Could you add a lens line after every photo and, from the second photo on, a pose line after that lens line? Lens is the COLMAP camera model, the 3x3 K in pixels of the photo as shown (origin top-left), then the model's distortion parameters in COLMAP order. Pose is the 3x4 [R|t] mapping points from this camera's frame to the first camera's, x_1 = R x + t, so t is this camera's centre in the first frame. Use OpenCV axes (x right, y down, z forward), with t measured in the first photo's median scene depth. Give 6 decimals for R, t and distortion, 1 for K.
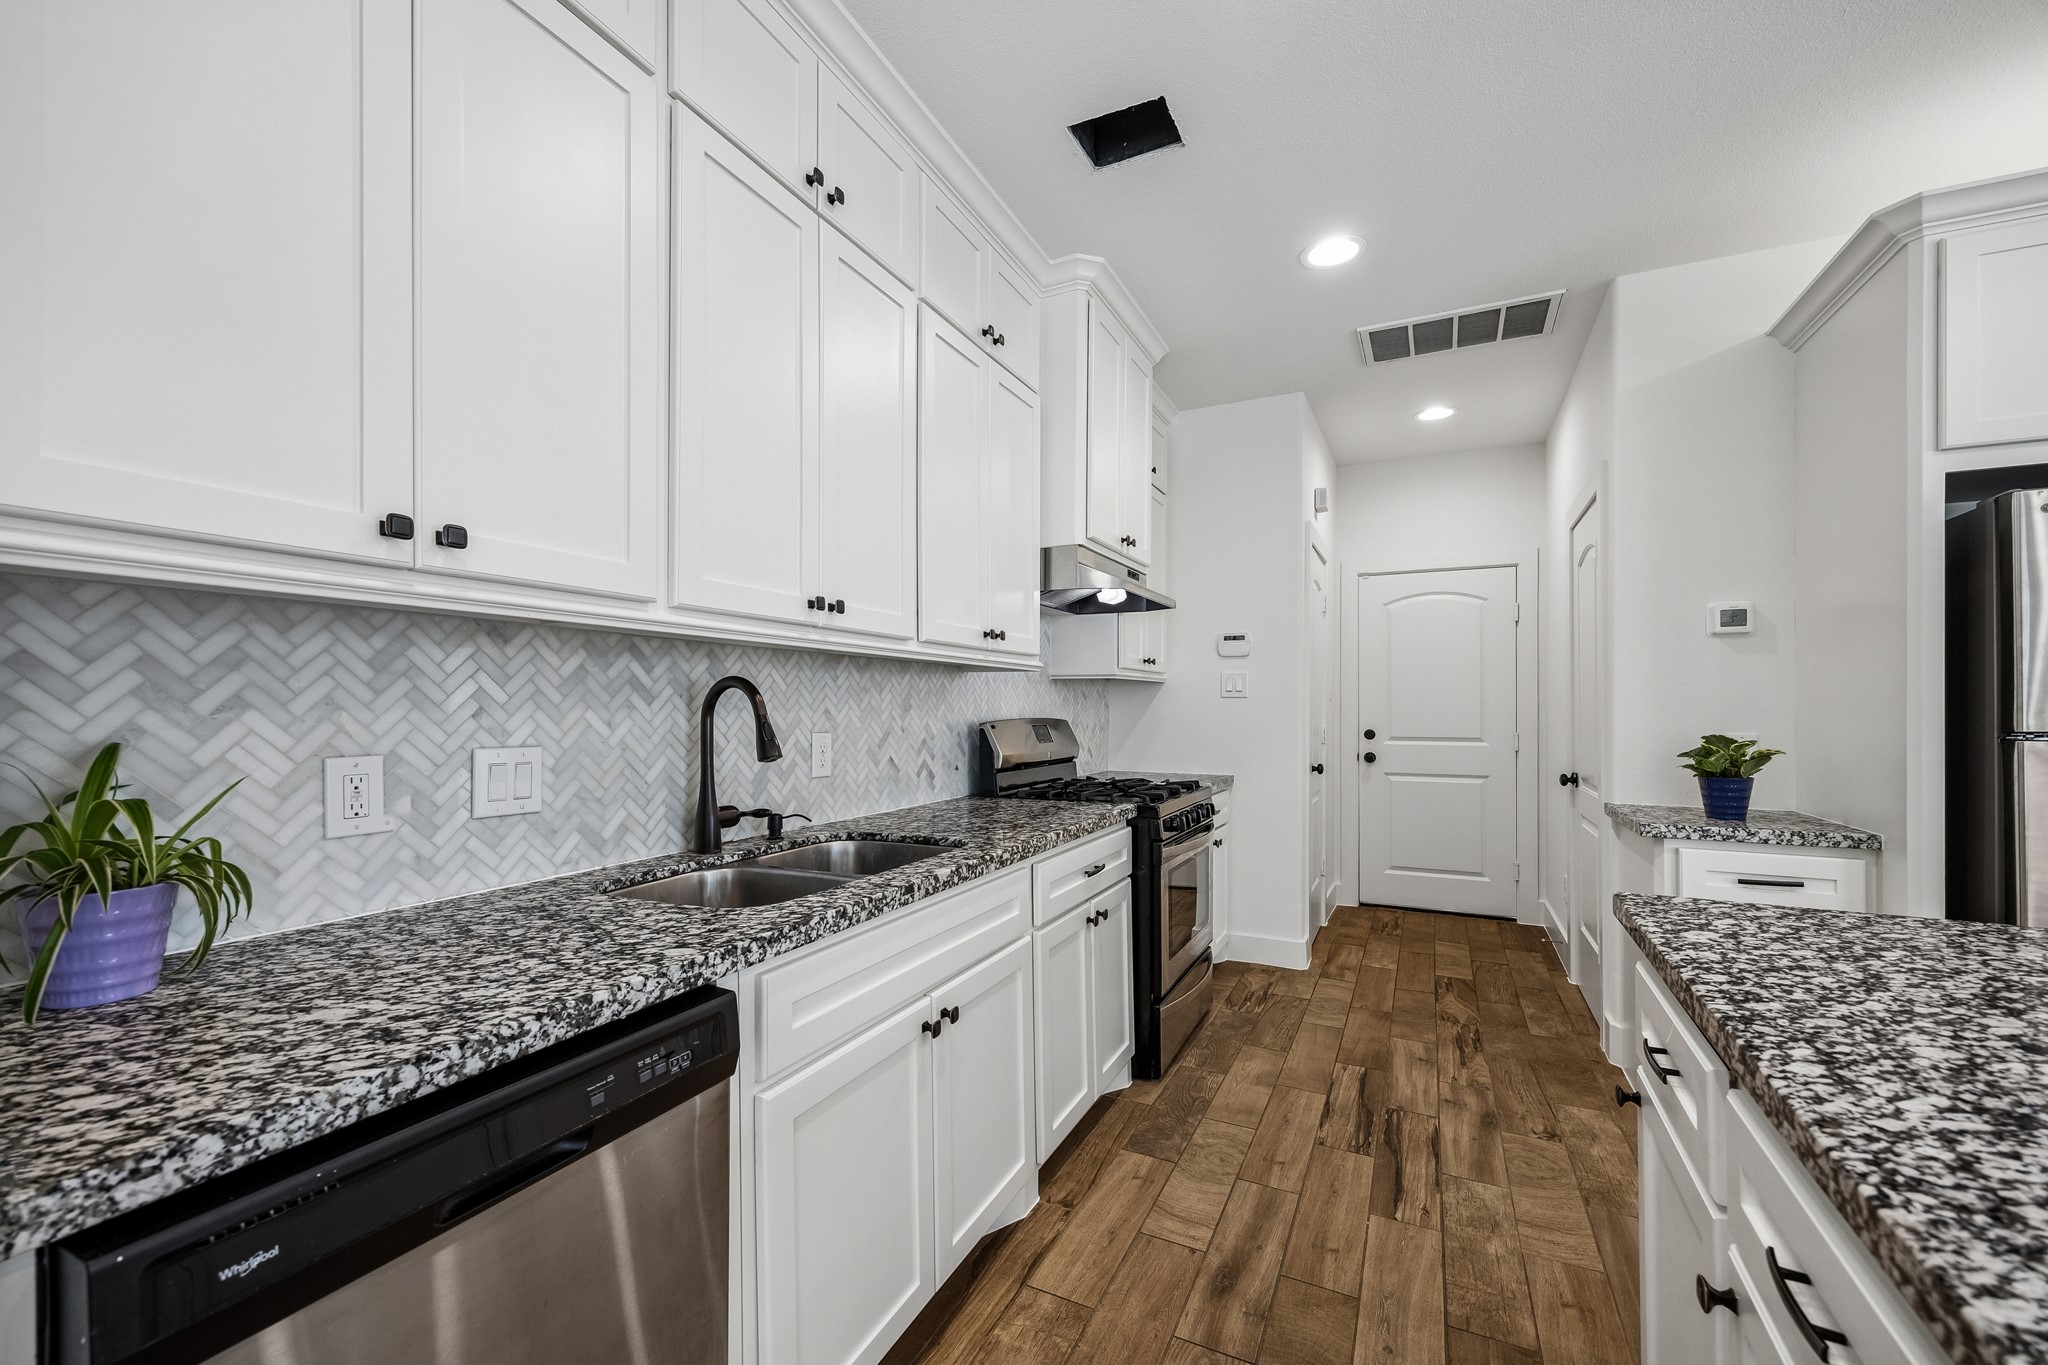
lens RADIAL K [[823.7, 0, 1035.1], [0, 823.7, 704.8], [0, 0, 1]] dist [0.000644, -0.000333]
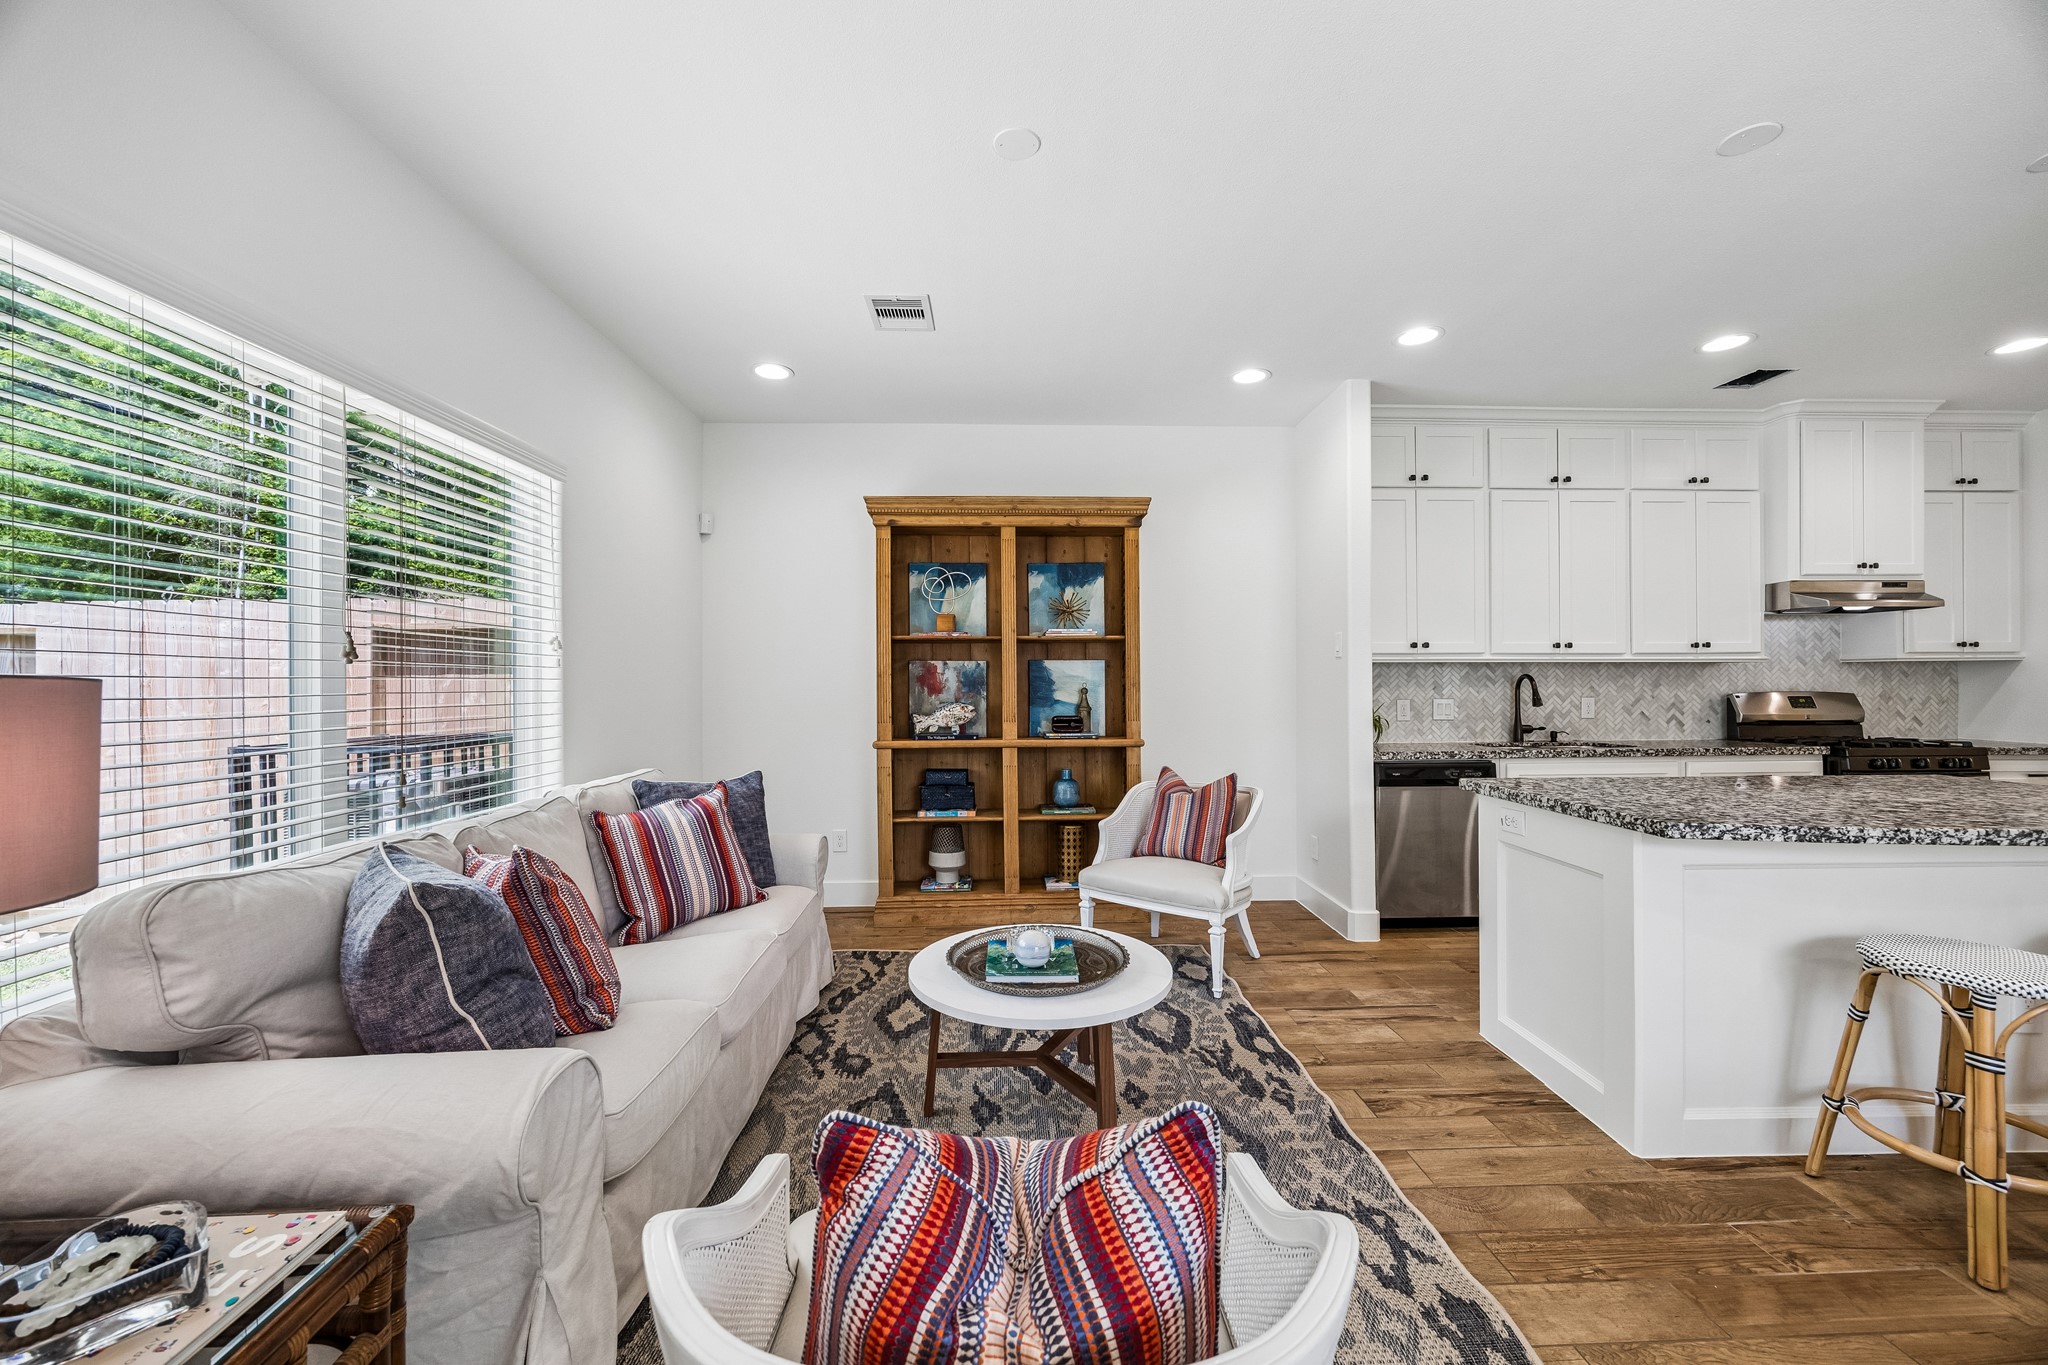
lens RADIAL K [[776.8, 0, 1026.9], [0, 776.8, 689.5], [0, 0, 1]] dist [-0.001829, 0.000002]
pose [[0.449150, -0.001478, -0.893455, 1.077724], [0.008879, 0.999957, 0.002810, -0.006434], [0.893412, -0.009195, 0.449143, -1.460525]]
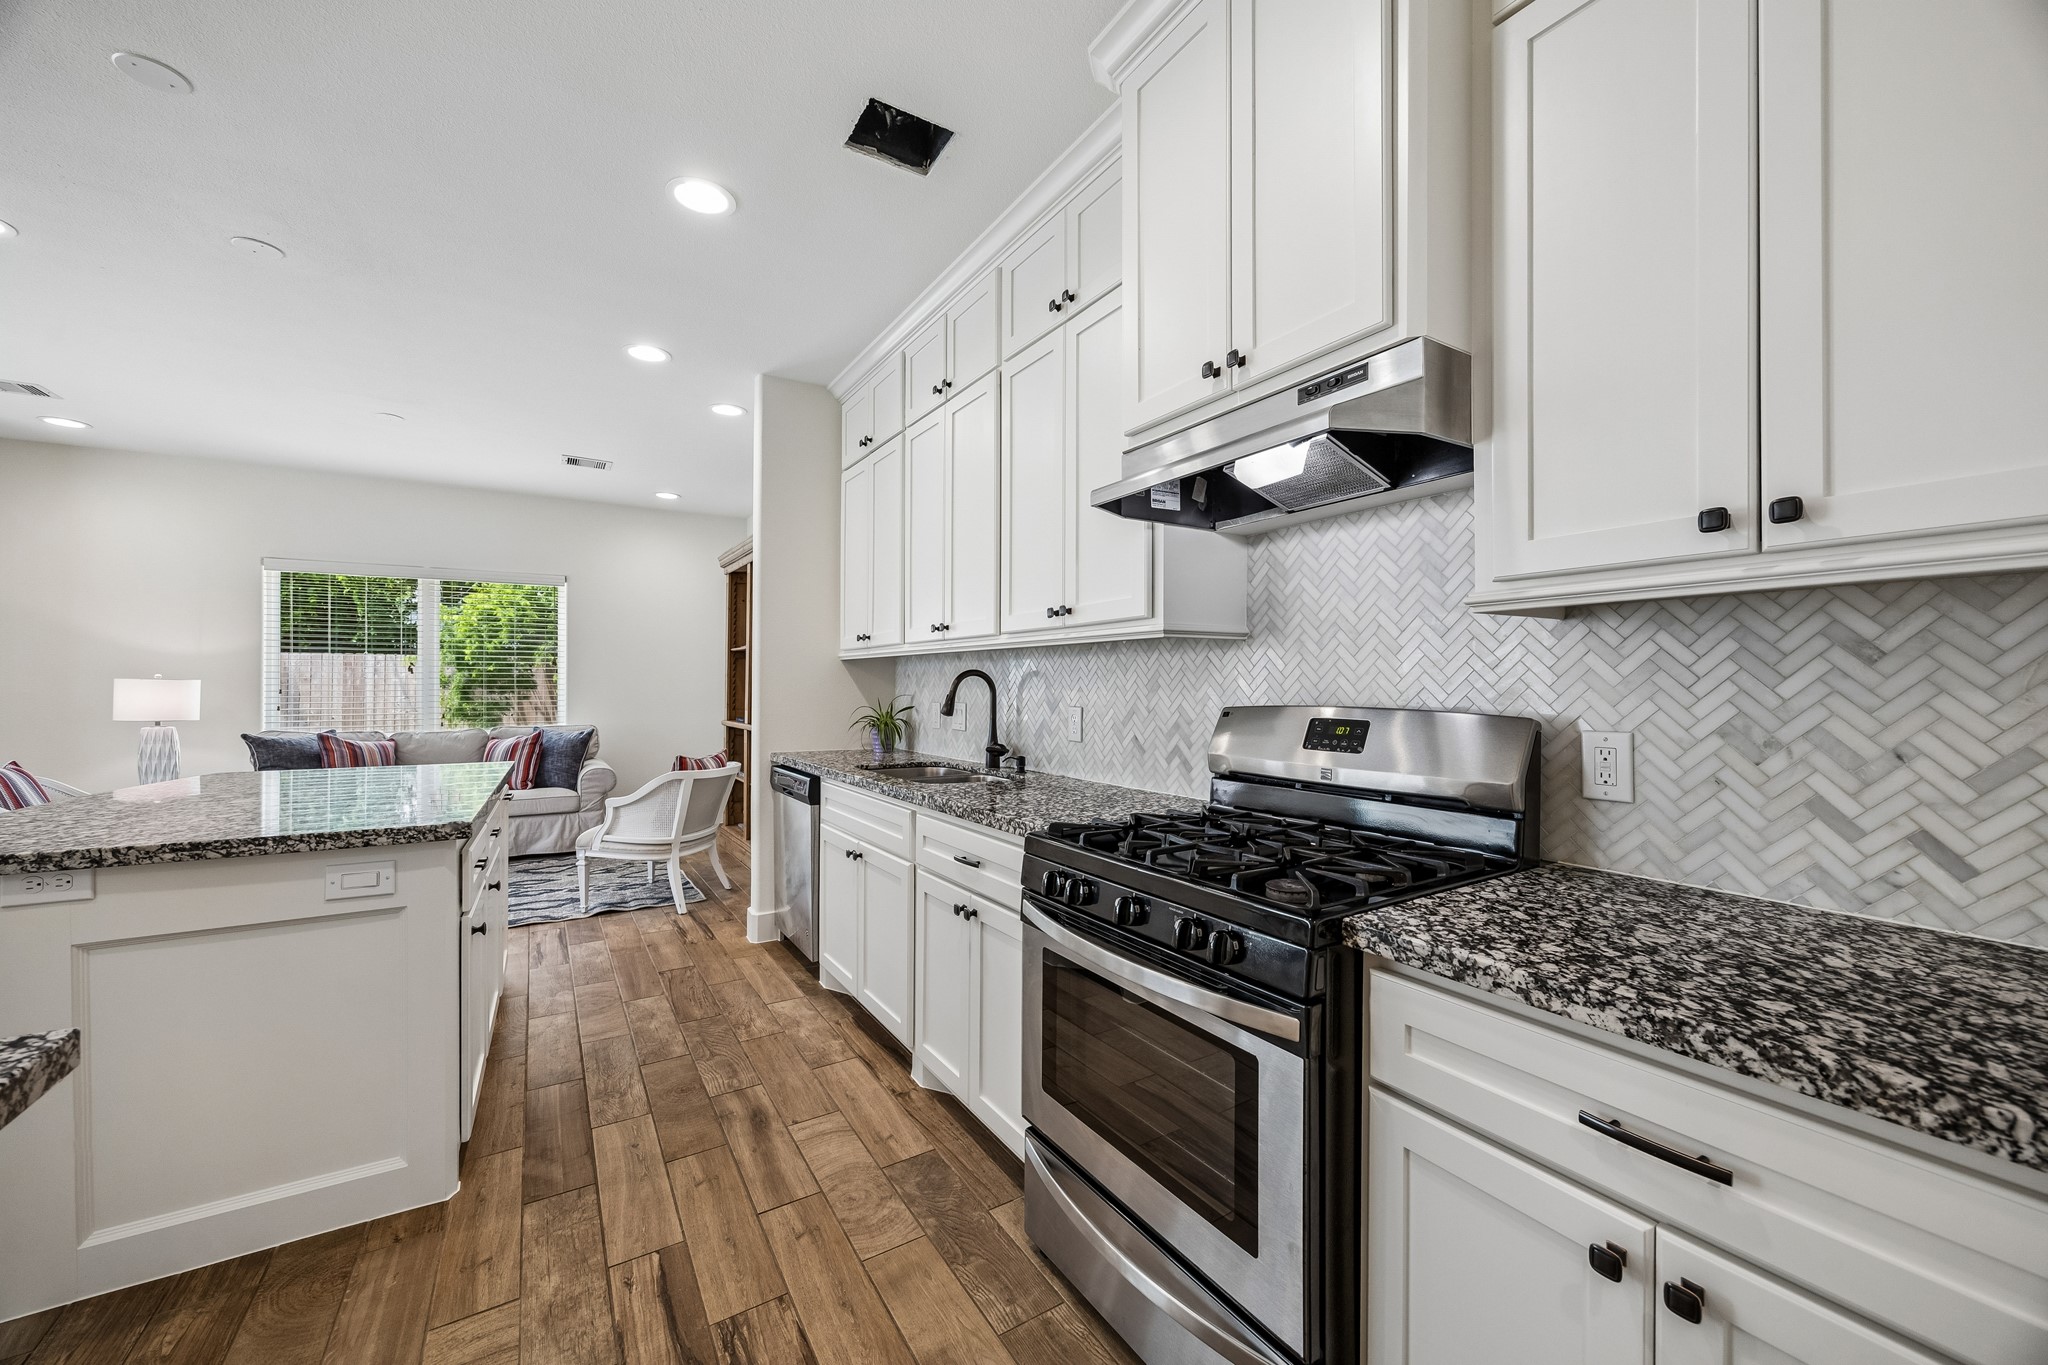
lens RADIAL K [[774.3, 0, 1024.0], [0, 774.3, 682.5], [0, 0, 1]] dist [0.001320, 0.000044]
pose [[-0.545946, -0.009117, -0.837771, 0.973550], [-0.002472, 0.999954, -0.009271, 0.009283], [0.837817, -0.002990, -0.545944, 1.946002]]
